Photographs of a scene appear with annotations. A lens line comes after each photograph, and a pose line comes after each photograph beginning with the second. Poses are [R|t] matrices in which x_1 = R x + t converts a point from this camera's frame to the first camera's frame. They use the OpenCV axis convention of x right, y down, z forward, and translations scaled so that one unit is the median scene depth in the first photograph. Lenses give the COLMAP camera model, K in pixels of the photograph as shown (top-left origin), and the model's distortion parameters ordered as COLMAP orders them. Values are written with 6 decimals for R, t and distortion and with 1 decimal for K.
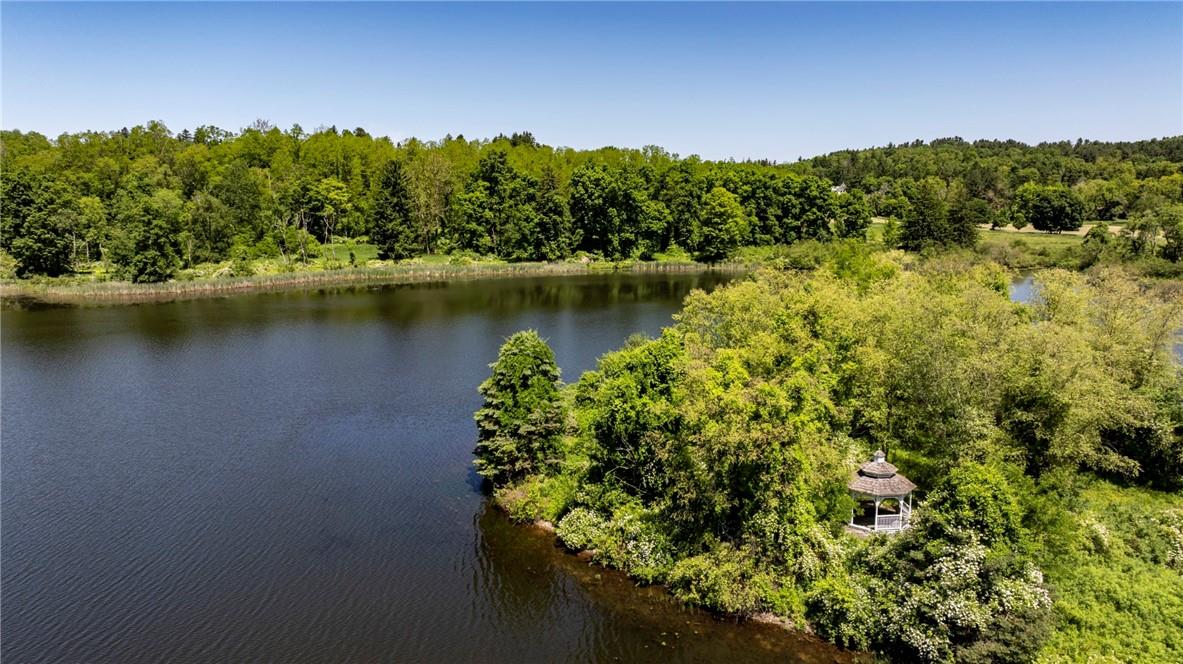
lens RADIAL K [[822.8, 0, 594.3], [0, 822.8, 330.7], [0, 0, 1]] dist [-0.004169, -0.002397]
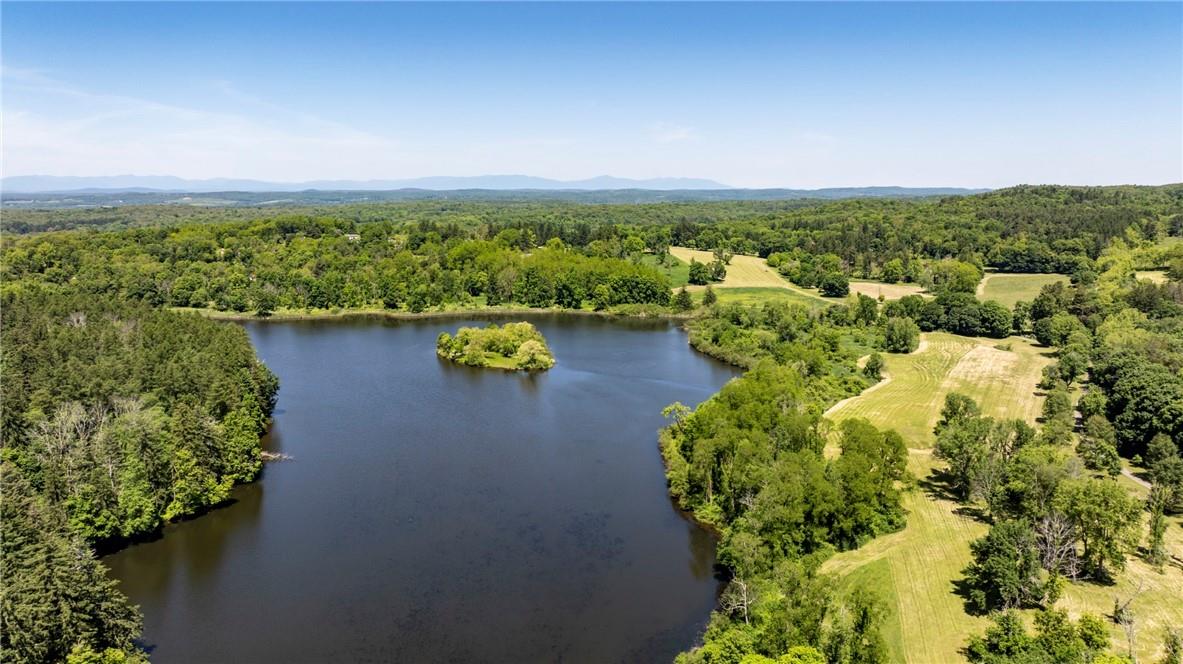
lens RADIAL K [[822.8, 0, 589.0], [0, 822.8, 332.7], [0, 0, 1]] dist [-0.004169, -0.002397]
pose [[0.945469, 0.054940, -0.321044, 1.072055], [-0.054517, 0.998460, 0.010314, -0.038290], [0.321116, 0.007751, 0.947008, -1.740438]]
